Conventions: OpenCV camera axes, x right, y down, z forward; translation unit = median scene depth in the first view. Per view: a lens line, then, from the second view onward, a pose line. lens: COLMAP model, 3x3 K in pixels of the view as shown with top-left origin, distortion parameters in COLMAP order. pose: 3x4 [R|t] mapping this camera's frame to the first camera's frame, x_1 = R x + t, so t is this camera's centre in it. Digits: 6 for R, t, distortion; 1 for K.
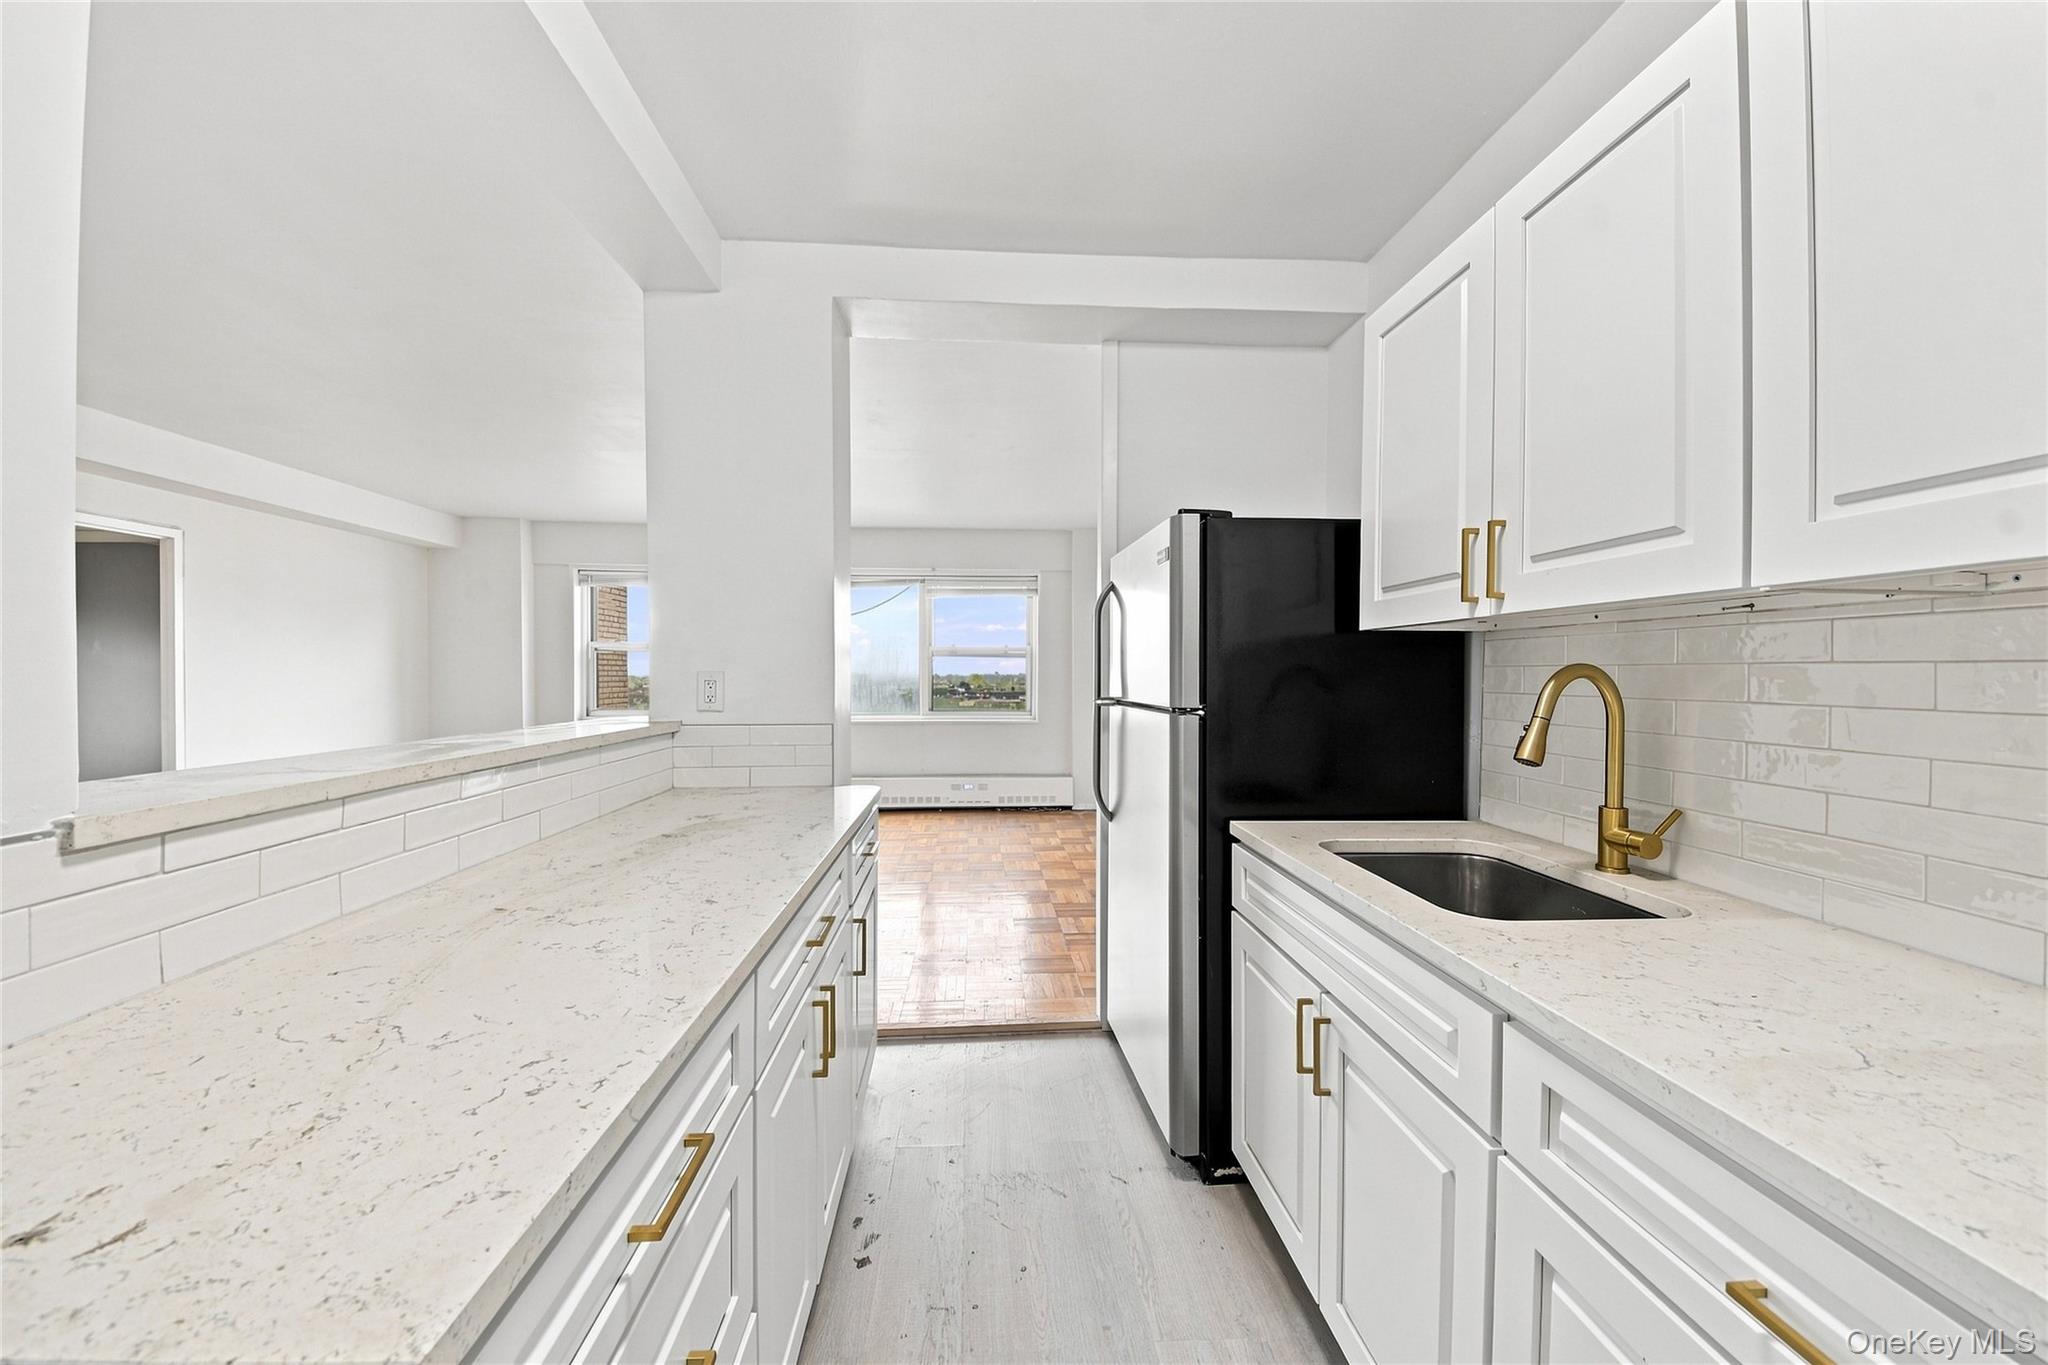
lens RADIAL K [[735.4, 0, 1023.9], [0, 735.4, 680.1], [0, 0, 1]] dist [0.031185, -0.022241]
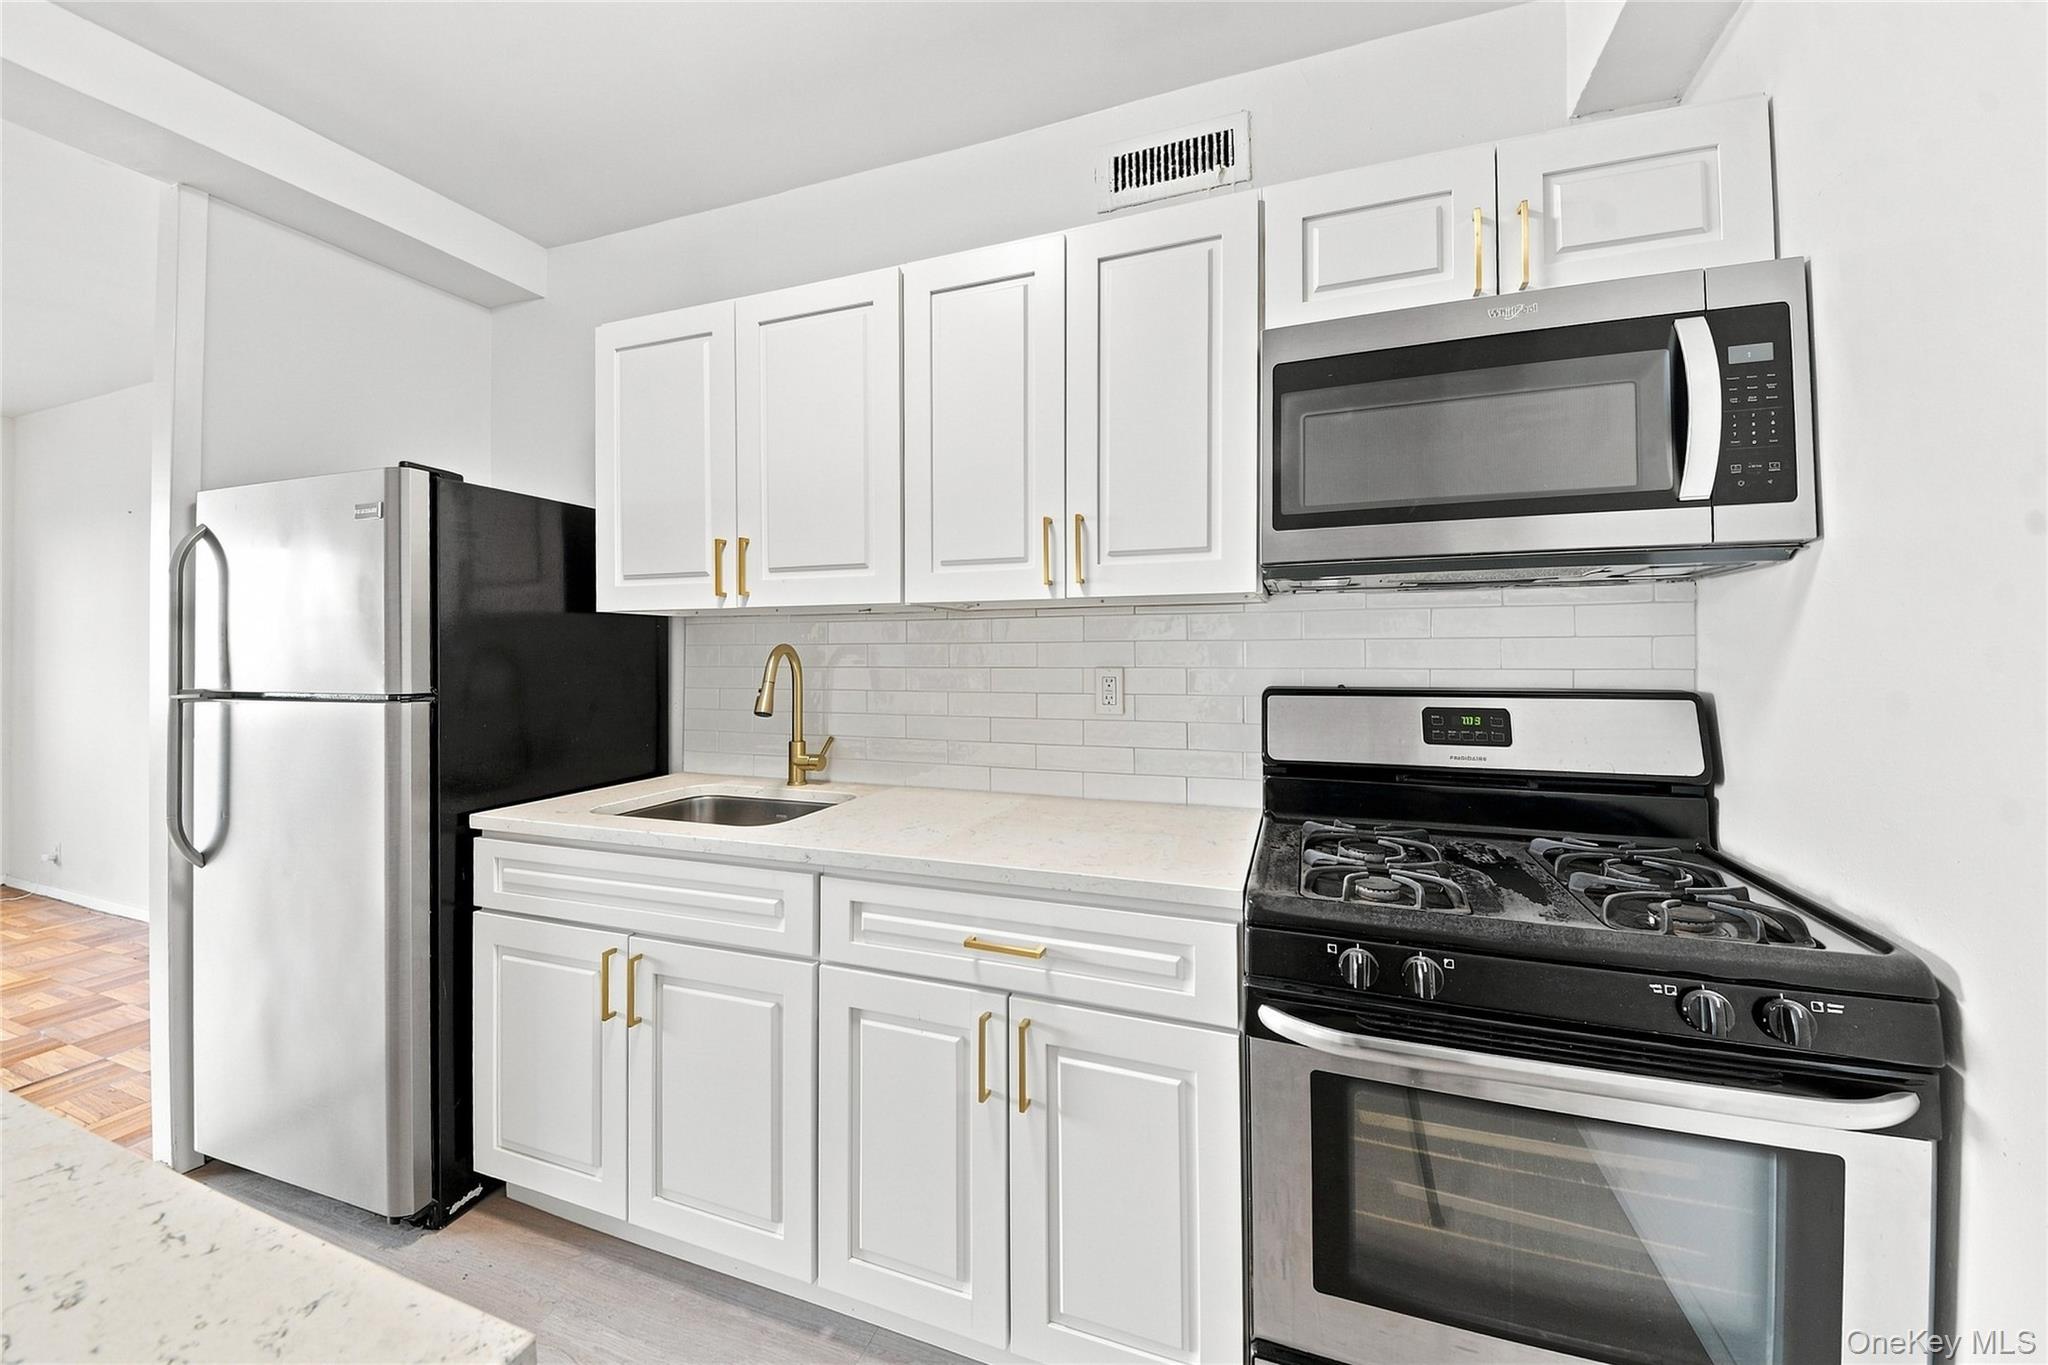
lens RADIAL K [[765.5, 0, 1023.0], [0, 765.5, 650.0], [0, 0, 1]] dist [0.026065, -0.017911]
pose [[0.398864, -0.006924, 0.916984, -0.324082], [0.015996, 0.999872, 0.000592, -0.002595], [-0.916871, 0.014432, 0.398923, -0.014414]]
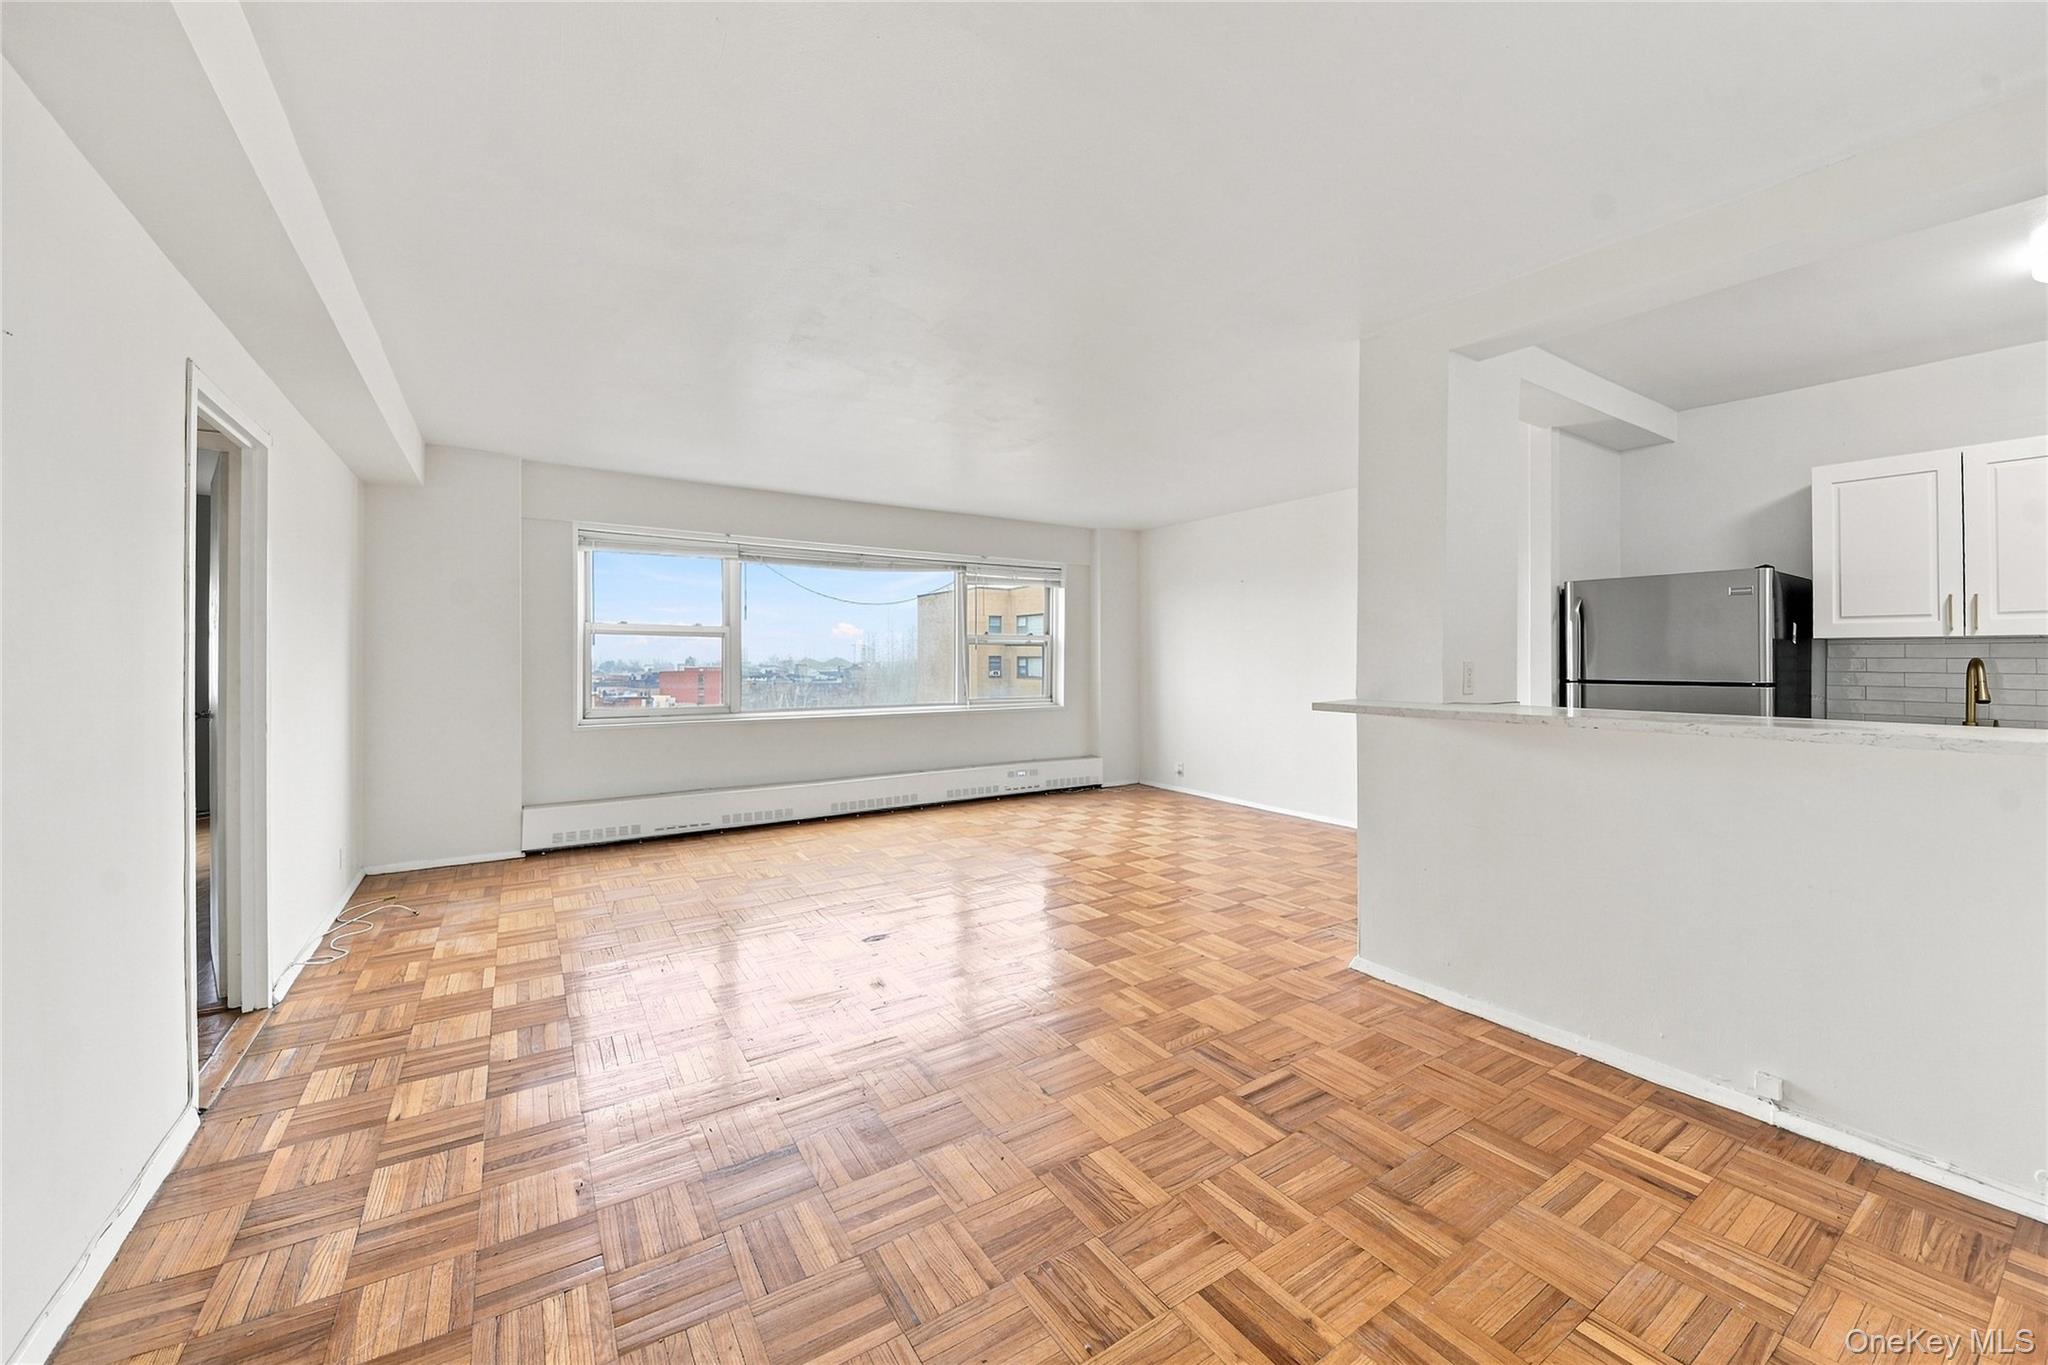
lens RADIAL K [[765.5, 0, 1023.0], [0, 765.5, 650.0], [0, 0, 1]] dist [0.026065, -0.017911]
pose [[0.875527, 0.003666, 0.483156, -2.204368], [0.006556, 0.999789, -0.019465, -0.014597], [-0.483126, 0.020209, 0.875318, 0.279522]]
